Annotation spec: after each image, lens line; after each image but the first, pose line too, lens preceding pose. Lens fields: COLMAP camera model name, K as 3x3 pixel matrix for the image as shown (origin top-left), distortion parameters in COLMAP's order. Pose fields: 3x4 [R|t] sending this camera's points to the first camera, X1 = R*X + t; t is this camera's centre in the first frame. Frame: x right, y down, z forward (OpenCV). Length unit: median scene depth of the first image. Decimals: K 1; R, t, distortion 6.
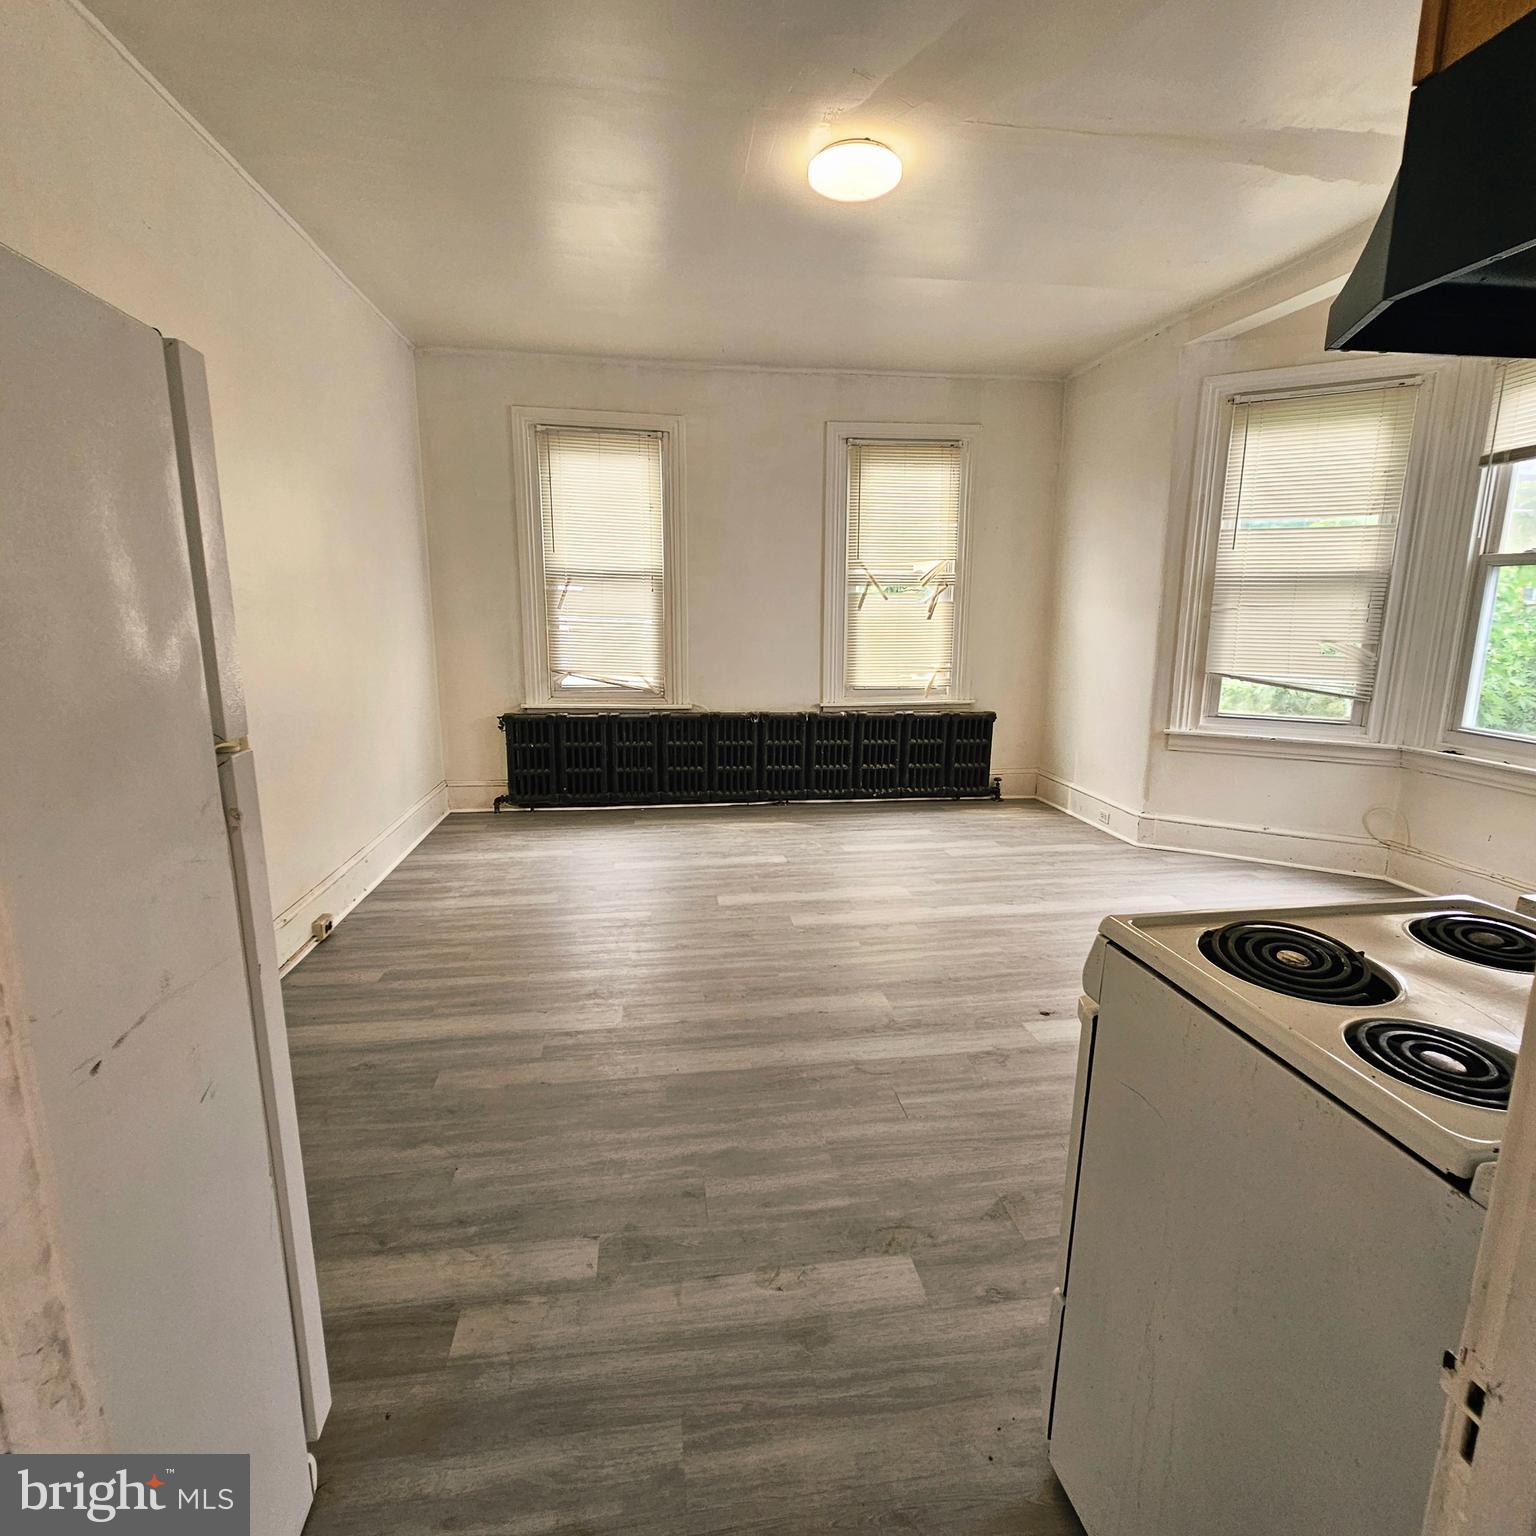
lens RADIAL K [[842.3, 0, 766.5], [0, 842.3, 771.3], [0, 0, 1]] dist [0.002179, 0.000181]
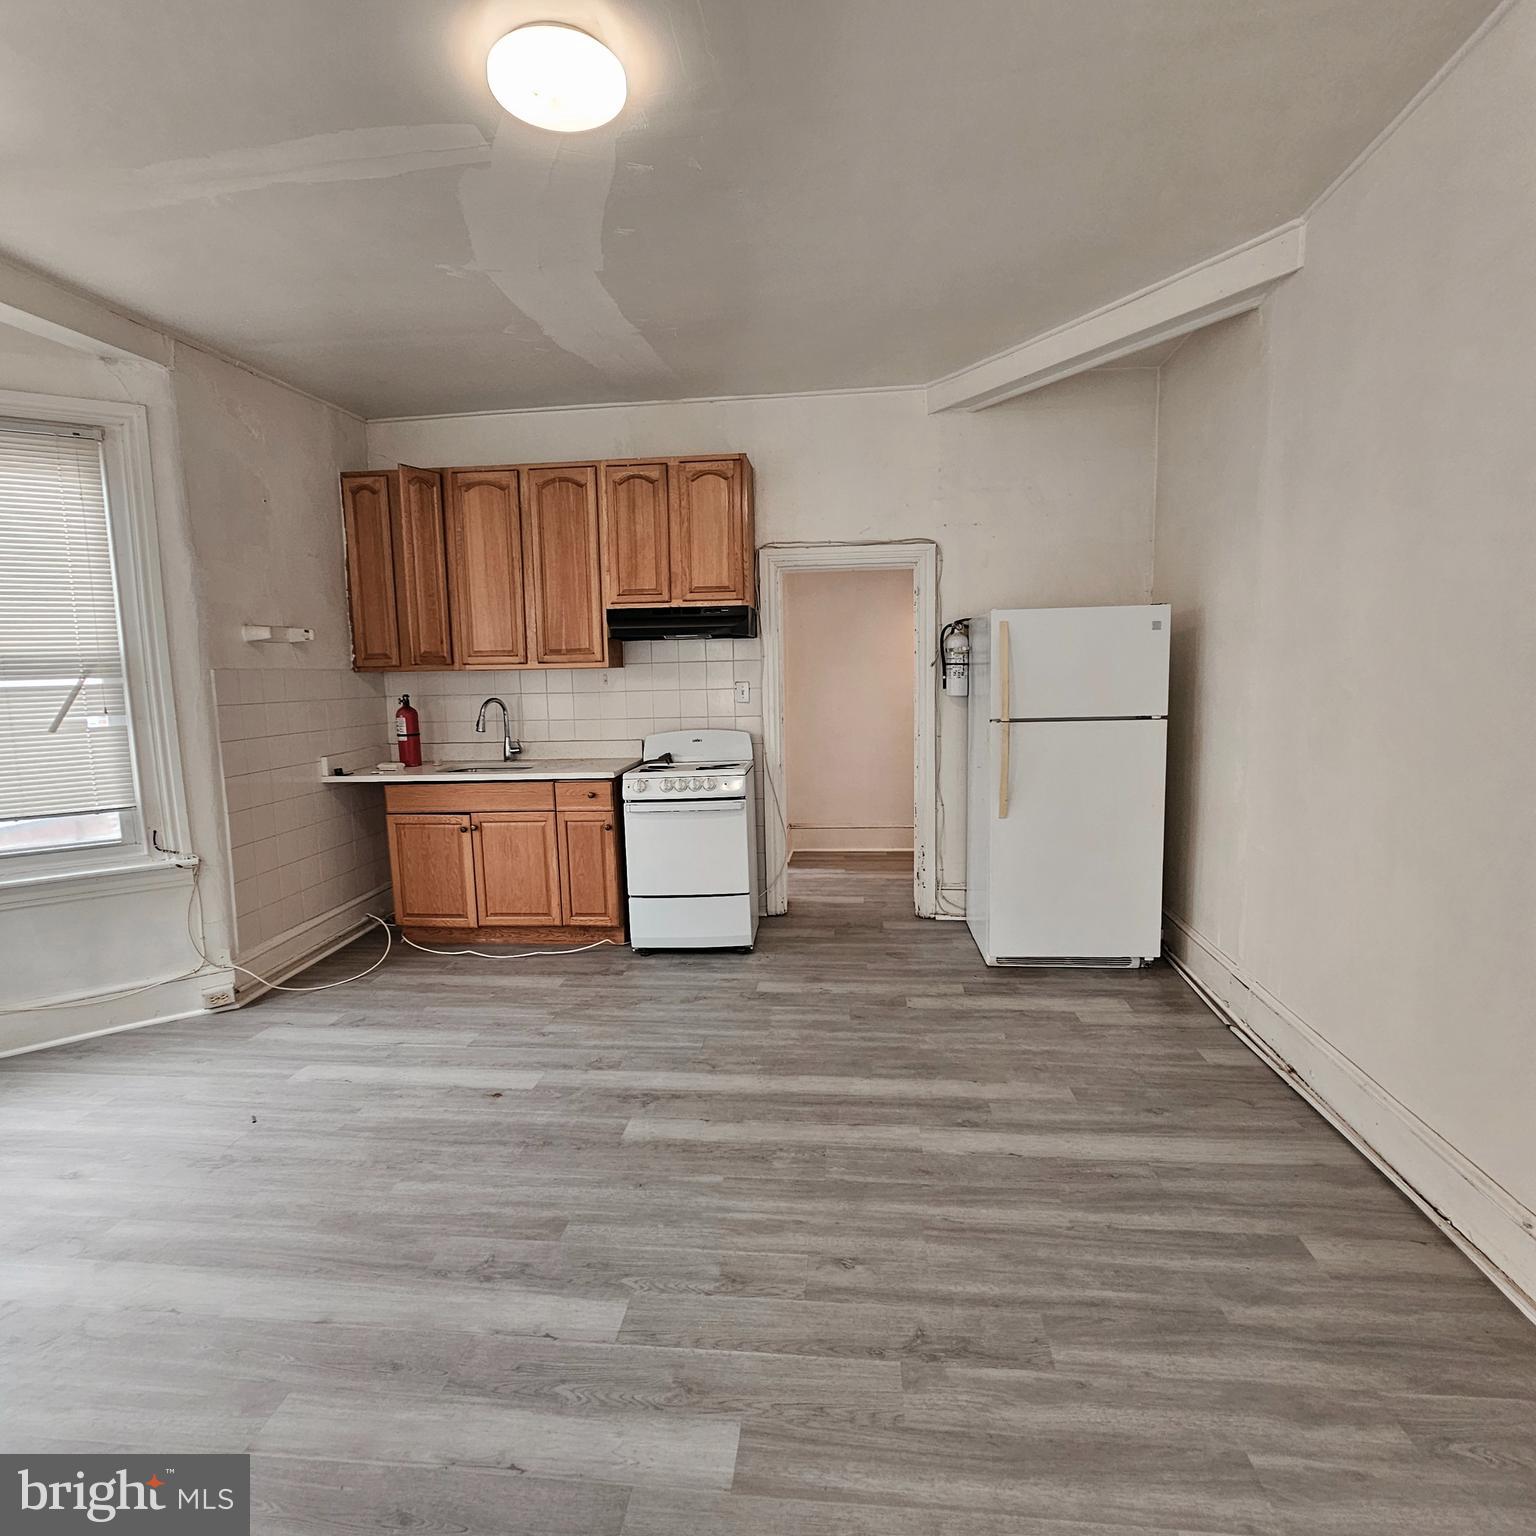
lens RADIAL K [[842.3, 0, 766.5], [0, 842.3, 771.3], [0, 0, 1]] dist [0.002179, 0.000181]
pose [[-0.970342, -0.008100, 0.241601, -0.151255], [0.068264, 0.949580, 0.306004, -0.248450], [-0.231898, 0.313421, -0.920864, 1.168613]]
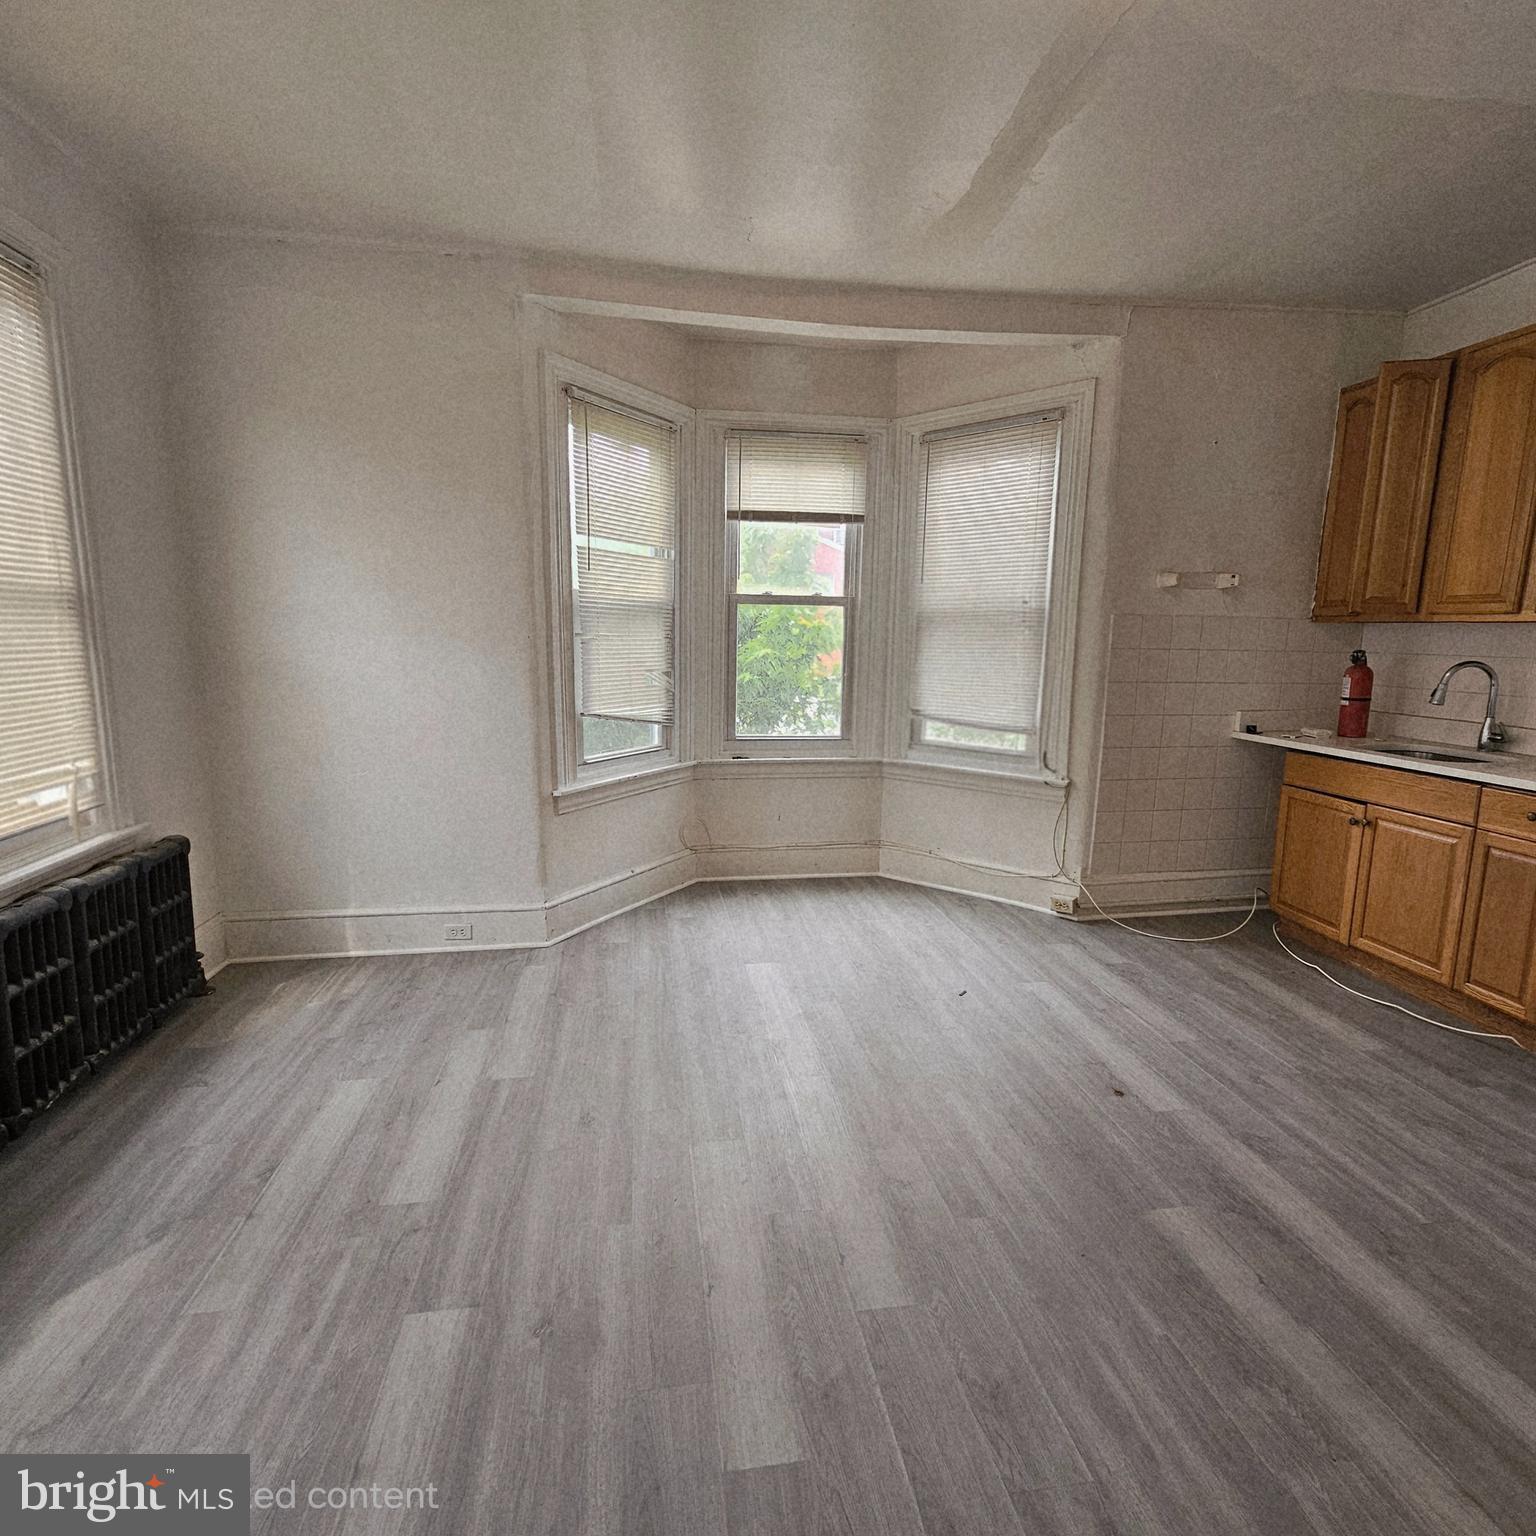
lens RADIAL K [[842.3, 0, 766.5], [0, 842.3, 771.3], [0, 0, 1]] dist [0.002179, 0.000181]
pose [[-0.012952, -0.168185, 0.985670, -0.338079], [0.181931, 0.968903, 0.167715, -0.181977], [-0.983226, 0.181496, 0.018049, 0.872002]]
